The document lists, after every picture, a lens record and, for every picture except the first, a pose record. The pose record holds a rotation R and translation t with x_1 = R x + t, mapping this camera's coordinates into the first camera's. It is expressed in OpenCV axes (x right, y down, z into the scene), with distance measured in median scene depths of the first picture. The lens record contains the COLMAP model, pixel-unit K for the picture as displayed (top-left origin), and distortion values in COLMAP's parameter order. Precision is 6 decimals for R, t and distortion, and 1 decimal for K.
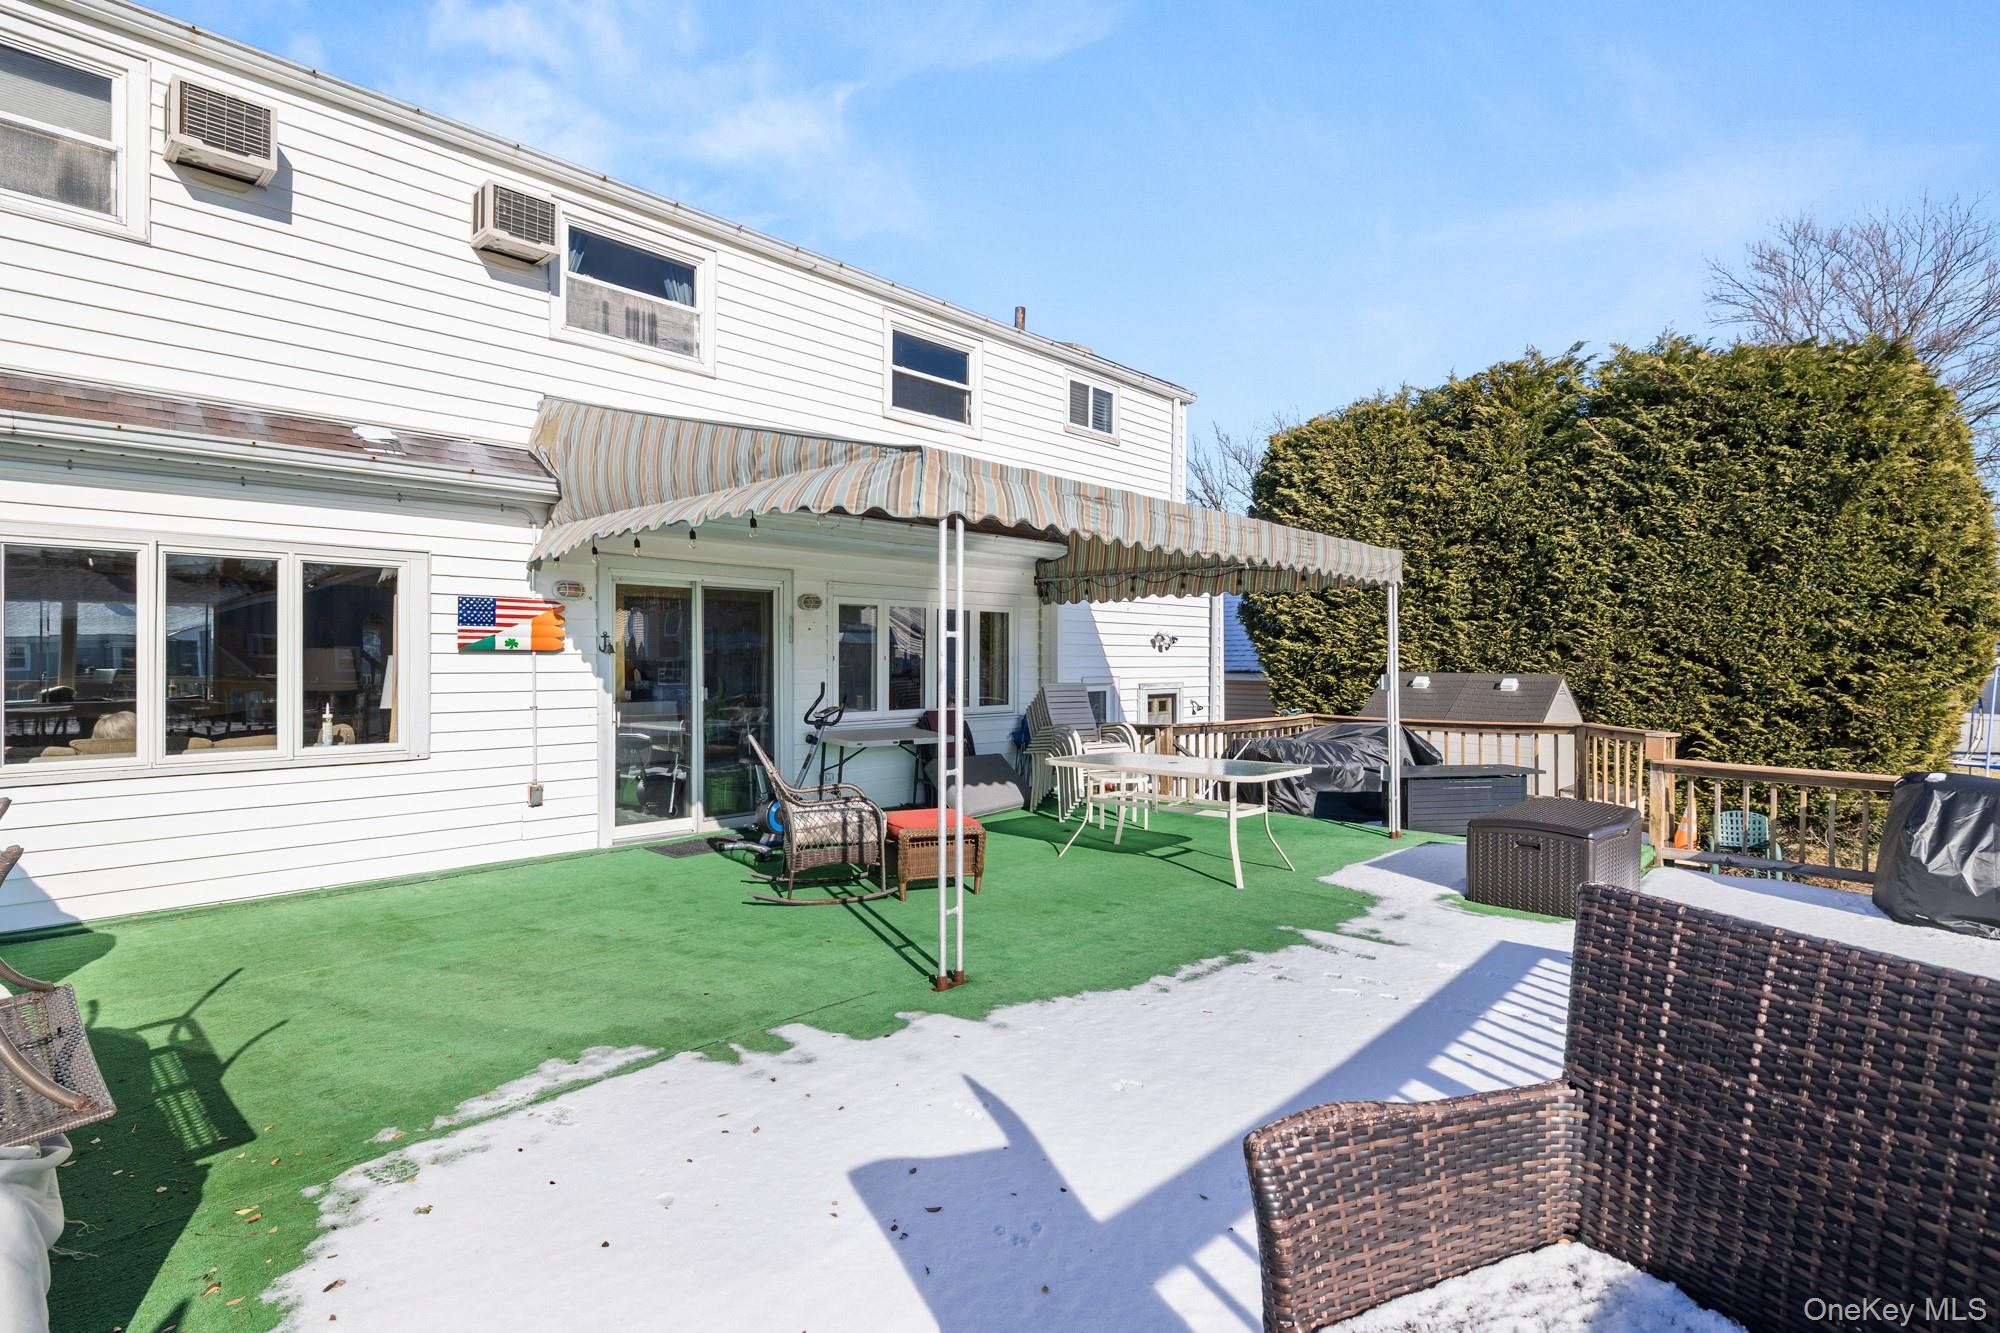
lens RADIAL K [[994.1, 0, 1014.0], [0, 994.1, 660.2], [0, 0, 1]] dist [-0.009498, 0.002480]
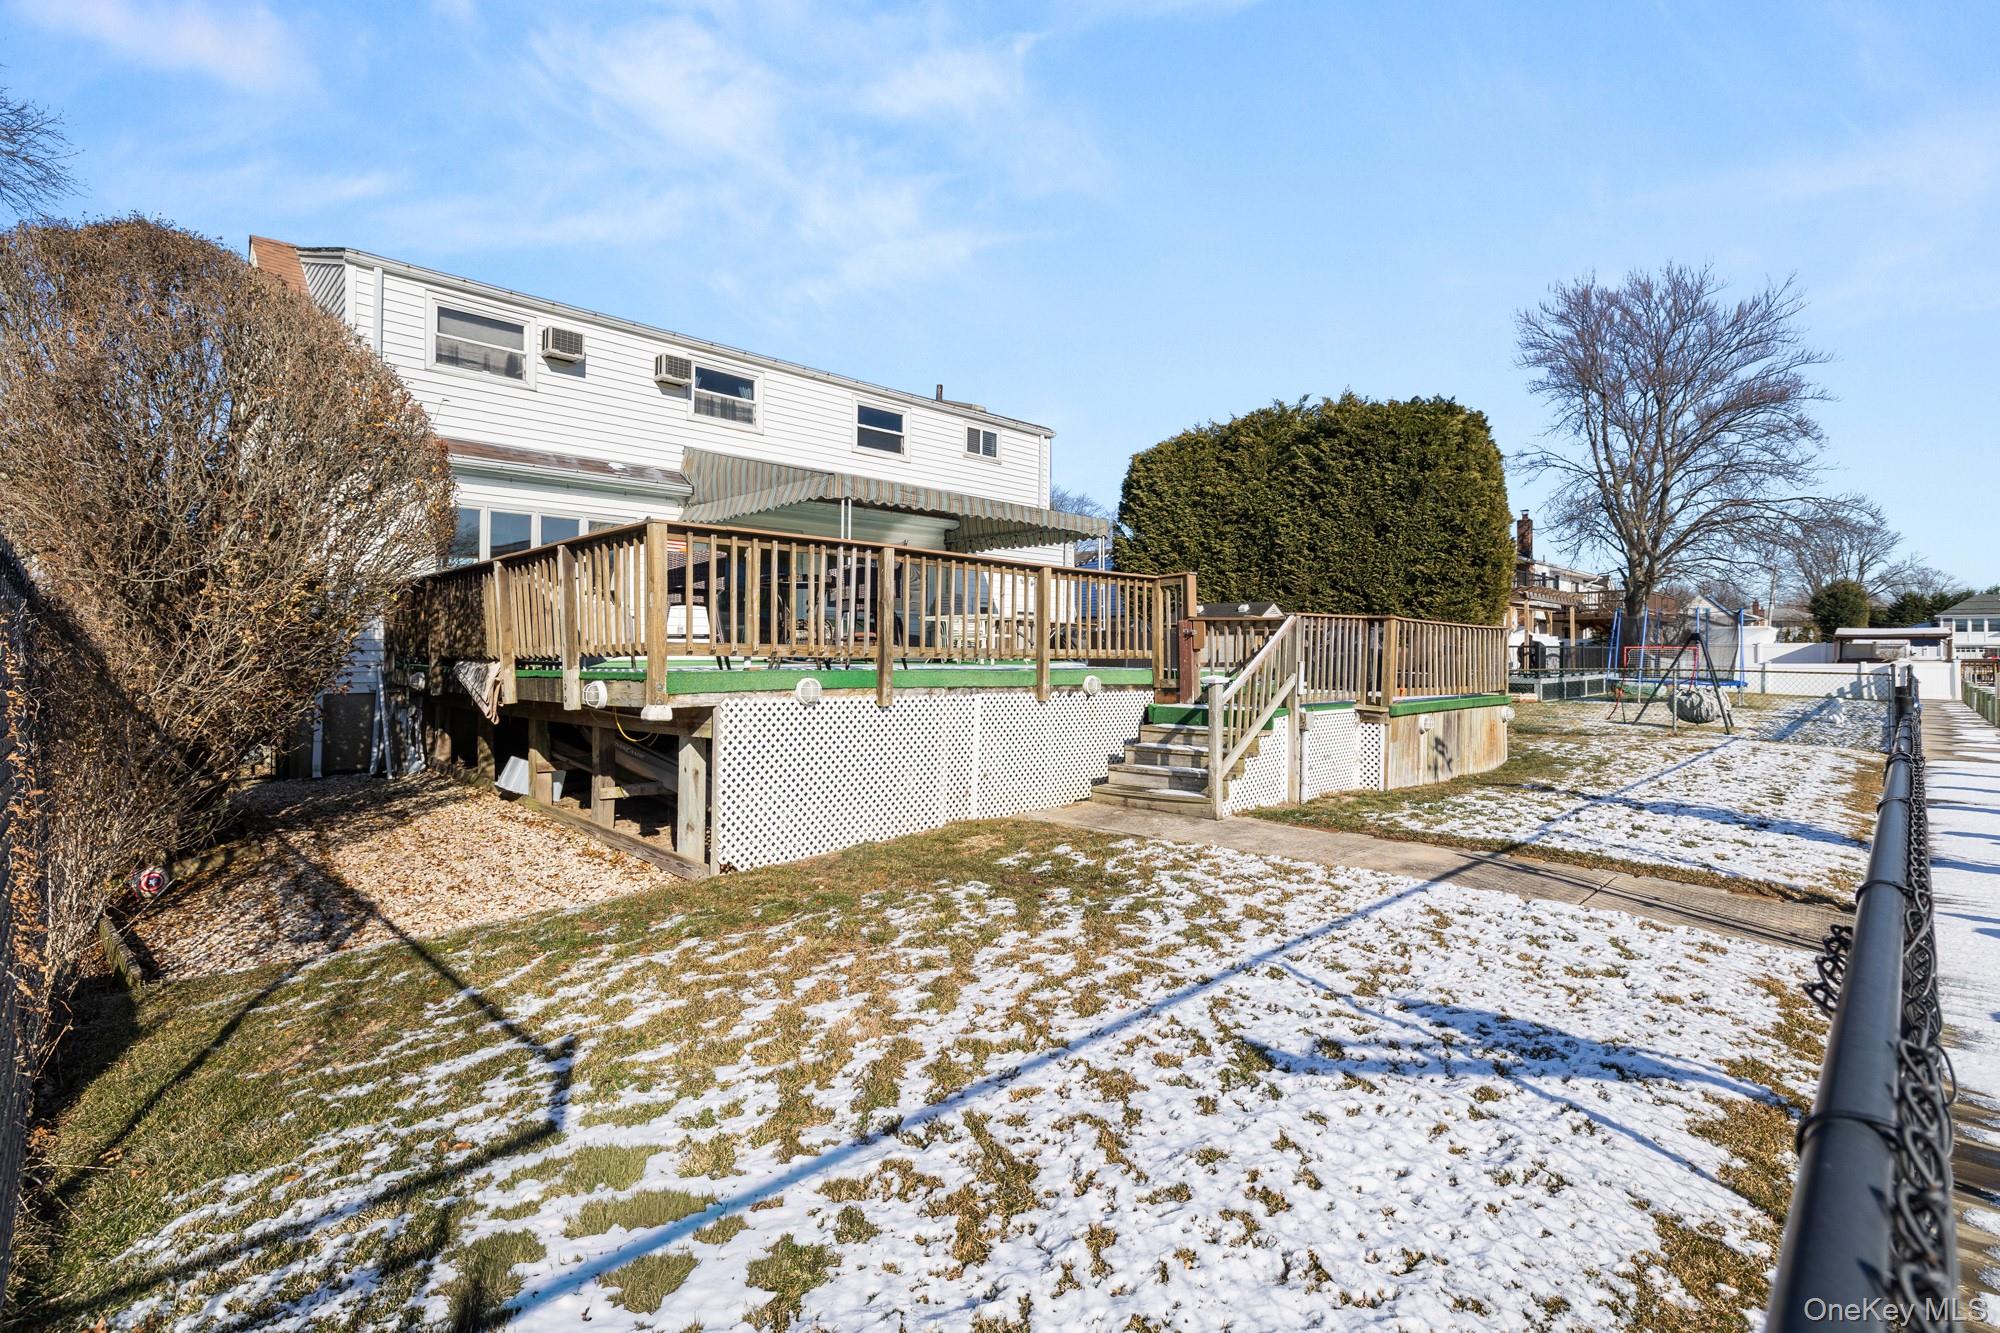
lens RADIAL K [[928.6, 0, 1009.4], [0, 928.6, 663.3], [0, 0, 1]] dist [-0.008636, -0.000268]
pose [[0.999140, 0.004109, -0.041268, 0.221341], [-0.003667, 0.999935, 0.010775, 0.125677], [0.041310, -0.010614, 0.999090, -0.691660]]
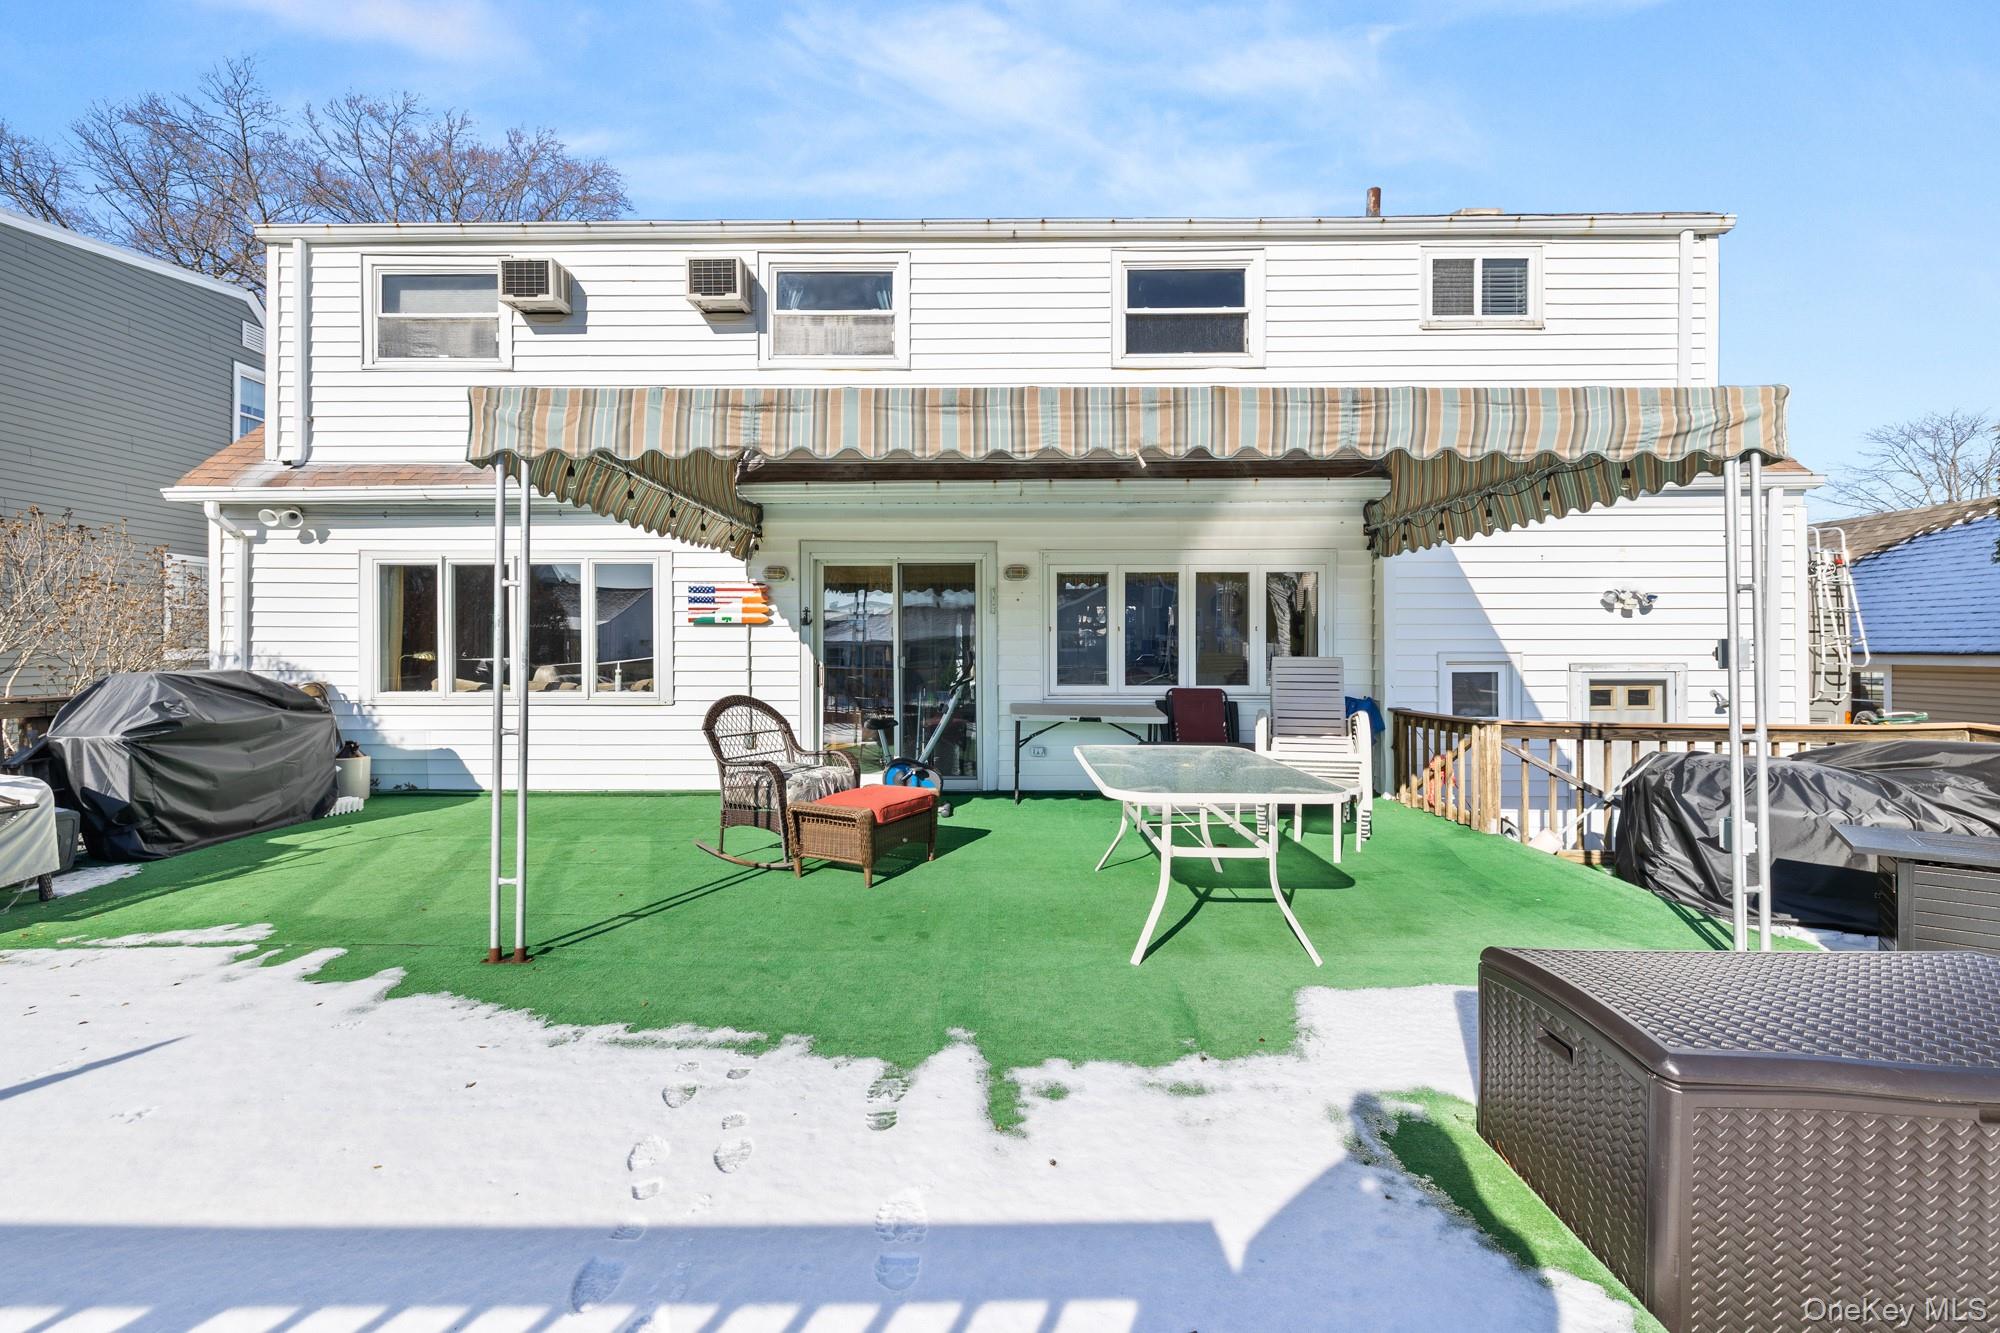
lens RADIAL K [[872.9, 0, 998.3], [0, 872.9, 646.3], [0, 0, 1]] dist [-0.000638, 0.001097]
pose [[0.663130, -0.004000, -0.748494, 0.371765], [0.001058, 0.999990, -0.004406, 0.016440], [0.748504, 0.002130, 0.663127, 0.349785]]
